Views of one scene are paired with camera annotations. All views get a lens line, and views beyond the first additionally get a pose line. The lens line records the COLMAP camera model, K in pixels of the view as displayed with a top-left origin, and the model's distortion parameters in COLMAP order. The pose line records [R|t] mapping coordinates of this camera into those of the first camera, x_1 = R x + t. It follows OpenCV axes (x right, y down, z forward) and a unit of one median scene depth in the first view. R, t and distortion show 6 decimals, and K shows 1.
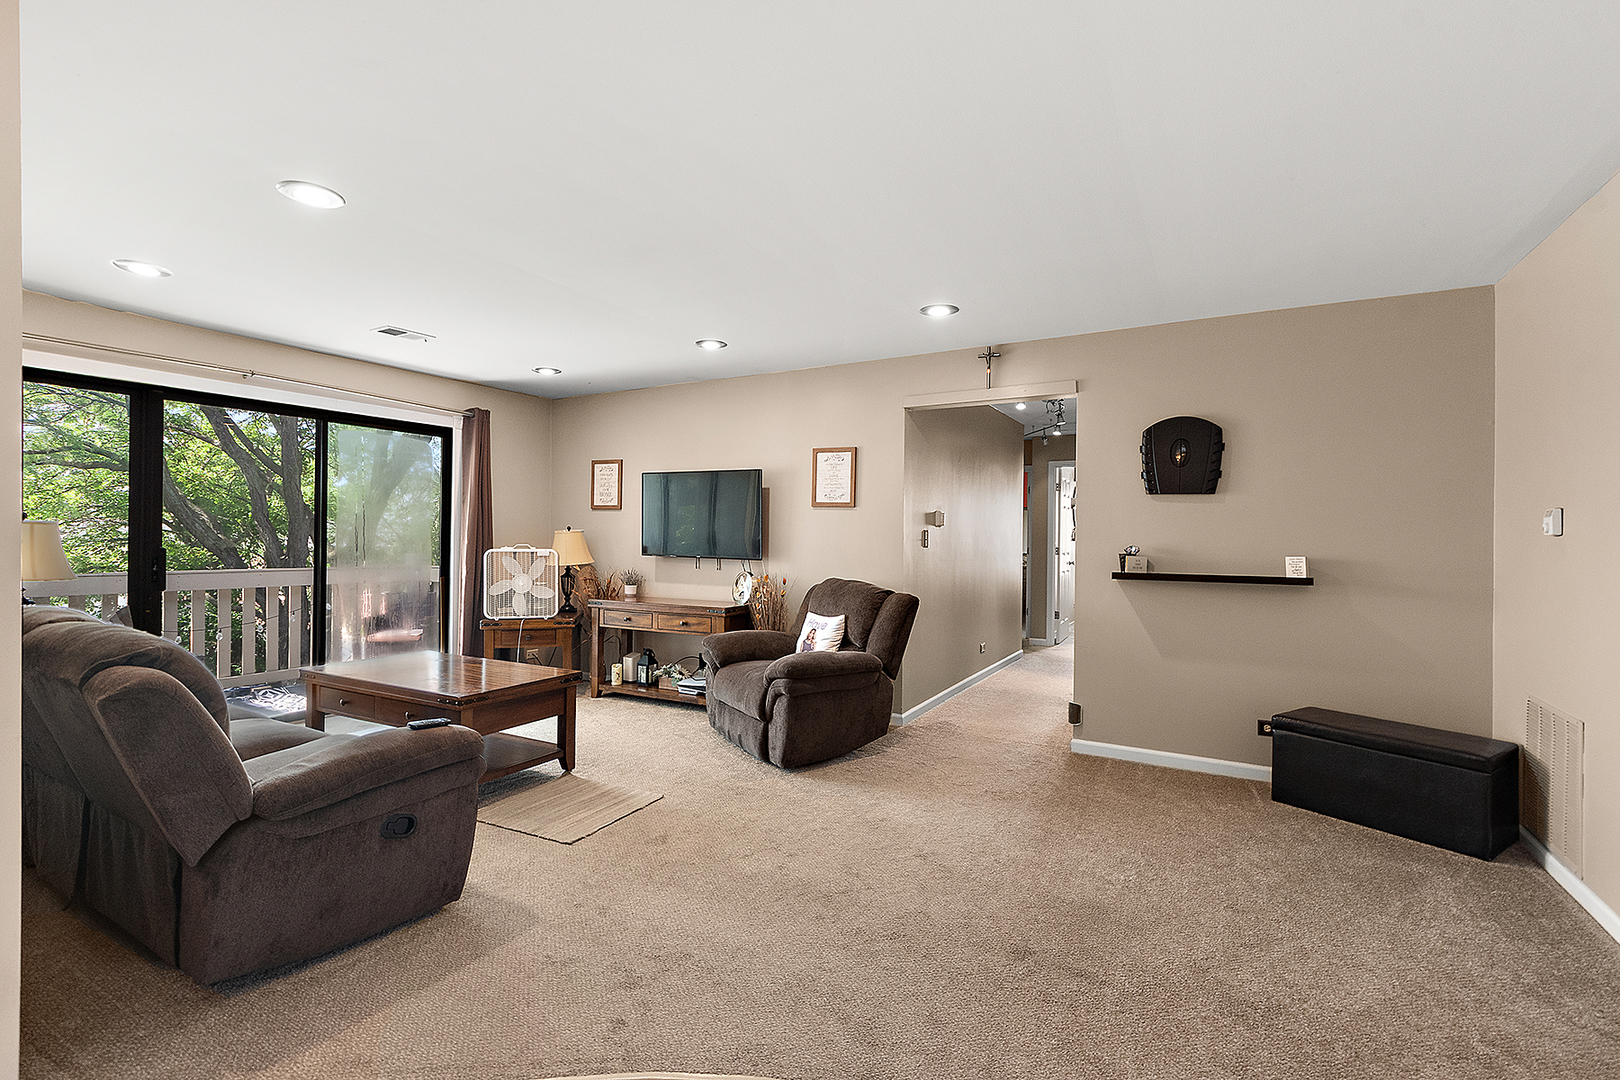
lens RADIAL K [[721.1, 0, 810.0], [0, 721.1, 540.0], [0, 0, 1]] dist [0.000646, 0.000034]
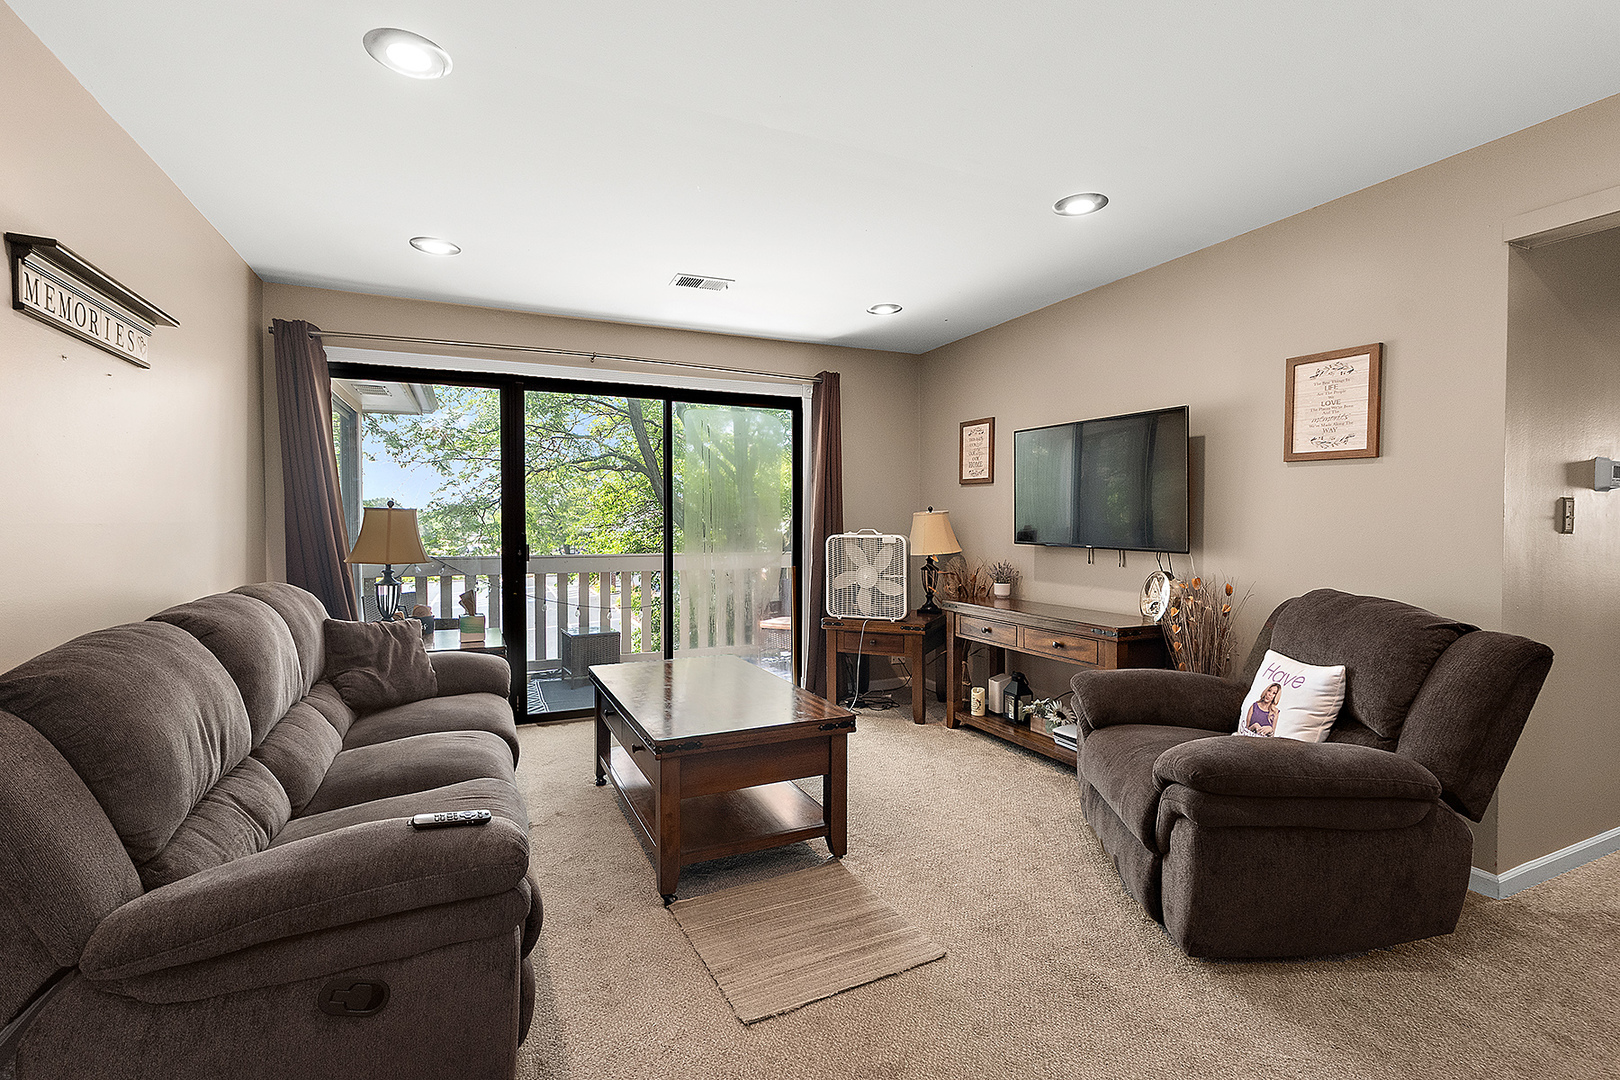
lens RADIAL K [[725.0, 0, 806.0], [0, 725.0, 534.6], [0, 0, 1]] dist [-0.000793, -0.000764]
pose [[0.805779, 0.002086, -0.592213, 0.038093], [0.005533, 0.999924, 0.011051, 0.003015], [0.592191, -0.012182, 0.805705, 0.316734]]
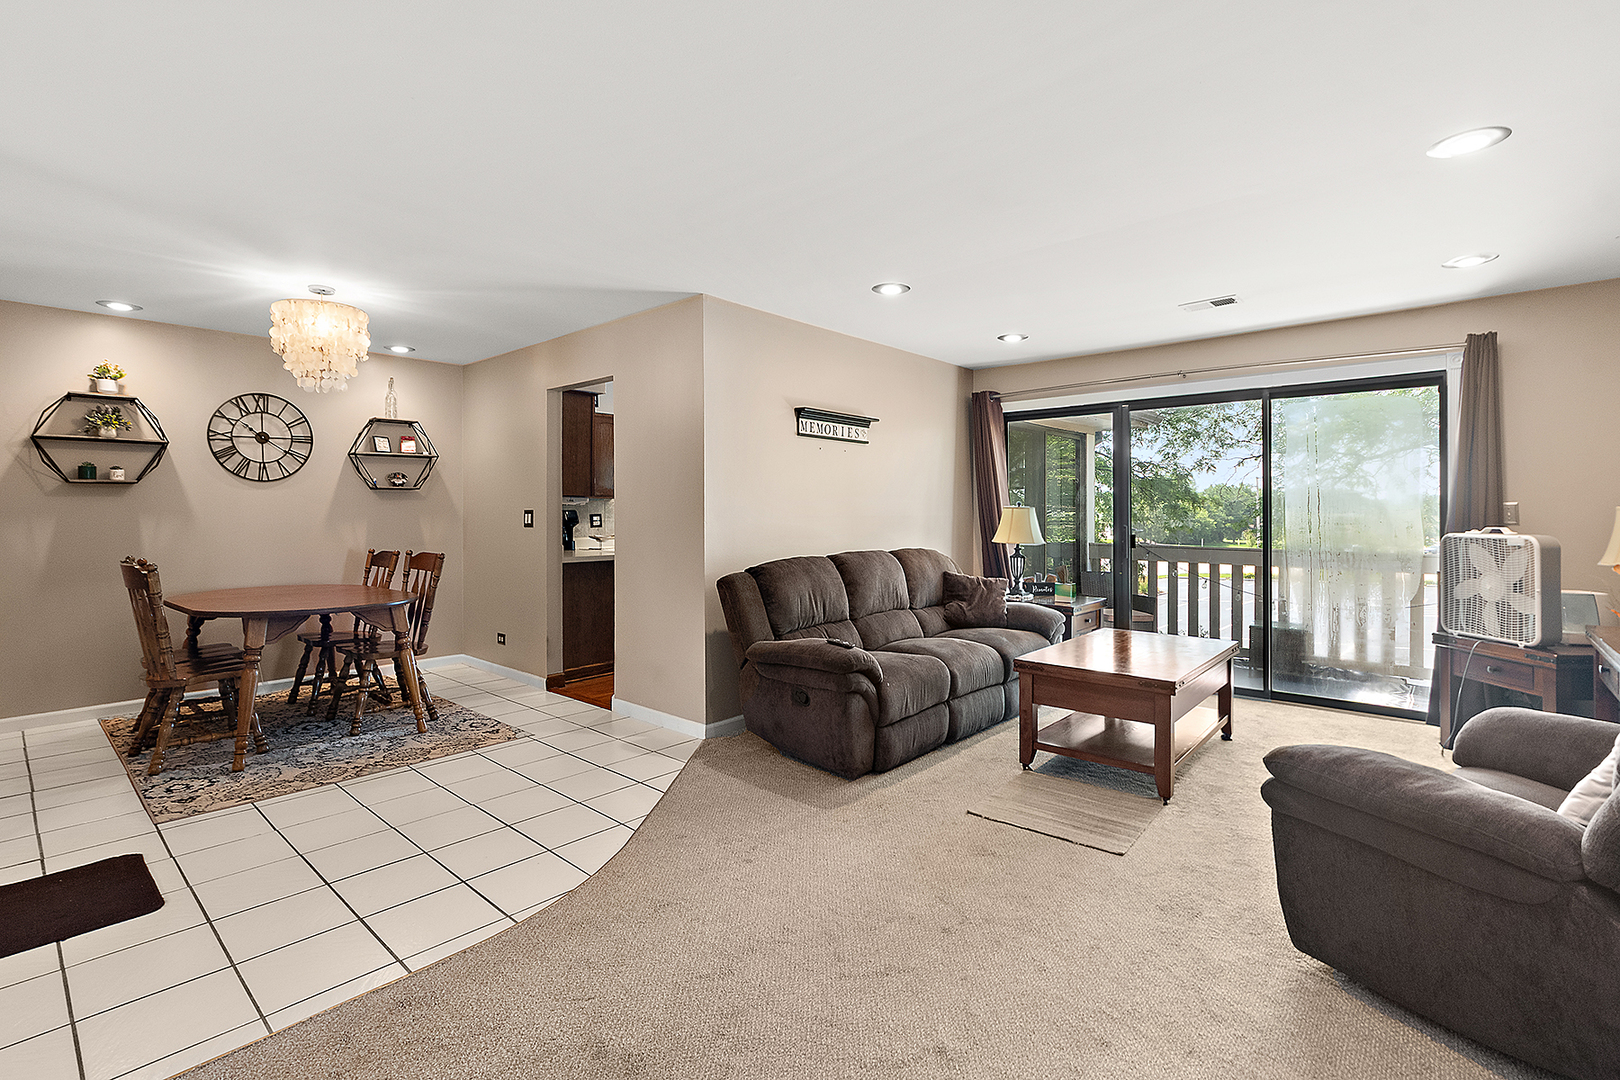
lens RADIAL K [[749.5, 0, 801.3], [0, 749.5, 515.6], [0, 0, 1]] dist [-0.003623, -0.000943]
pose [[-0.224628, -0.006704, -0.974421, 0.442342], [-0.007821, 0.999957, -0.005077, 0.003648], [0.974413, 0.006481, -0.224671, 0.583264]]
